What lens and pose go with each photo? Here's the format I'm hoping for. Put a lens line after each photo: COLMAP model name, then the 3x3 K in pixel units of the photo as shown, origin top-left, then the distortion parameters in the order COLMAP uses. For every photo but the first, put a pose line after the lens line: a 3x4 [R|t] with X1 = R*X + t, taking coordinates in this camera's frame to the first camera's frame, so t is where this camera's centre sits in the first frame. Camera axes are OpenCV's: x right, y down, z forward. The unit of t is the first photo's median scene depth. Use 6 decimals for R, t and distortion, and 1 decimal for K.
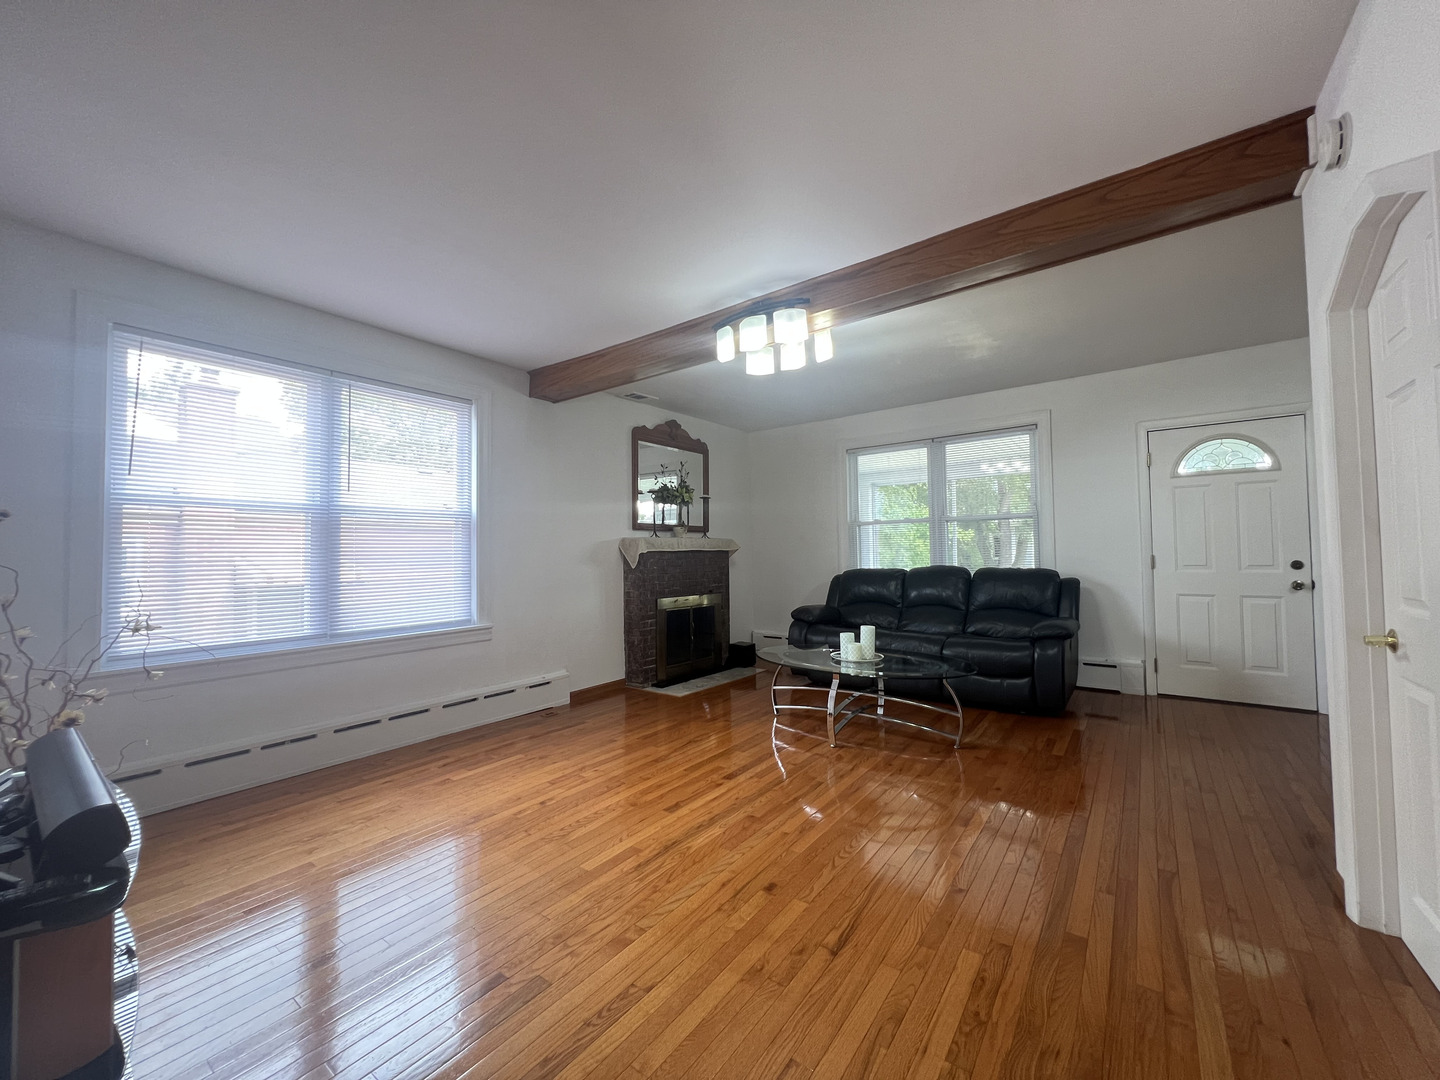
lens RADIAL K [[572.2, 0, 720.0], [0, 572.2, 540.0], [0, 0, 1]] dist [0.000228, 0.000016]
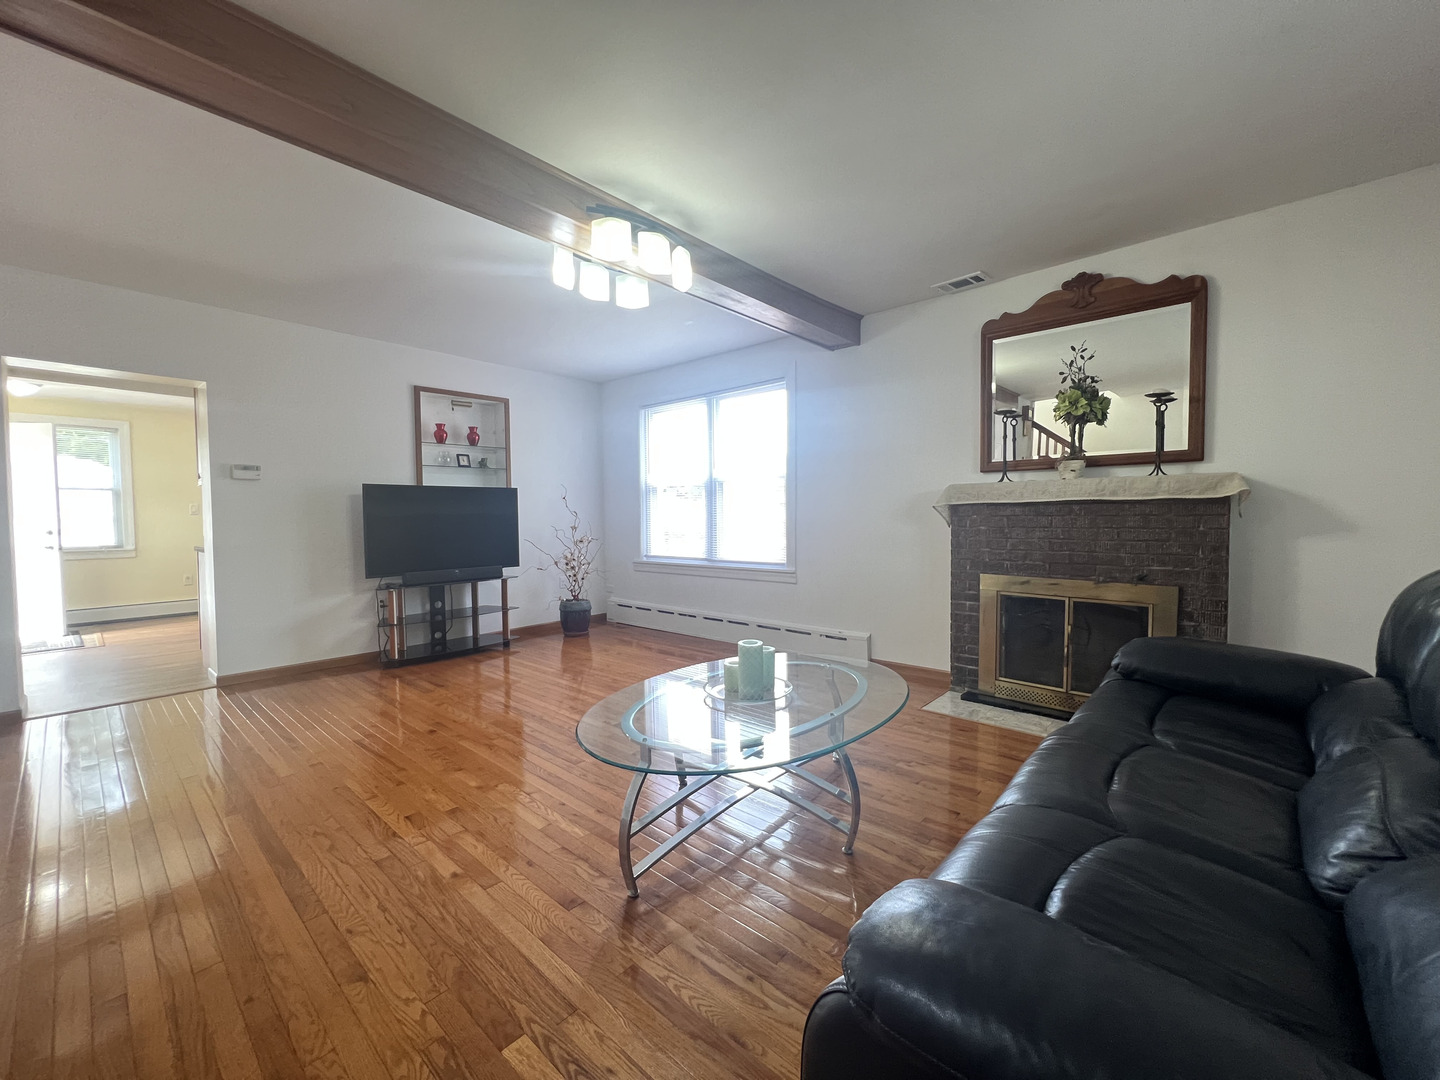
lens RADIAL K [[572.2, 0, 720.0], [0, 572.2, 540.0], [0, 0, 1]] dist [0.000228, 0.000016]
pose [[-0.085249, 0.051948, -0.995005, 0.586714], [0.029227, 0.998341, 0.049619, 0.020593], [0.995931, -0.024851, -0.086626, 0.744704]]
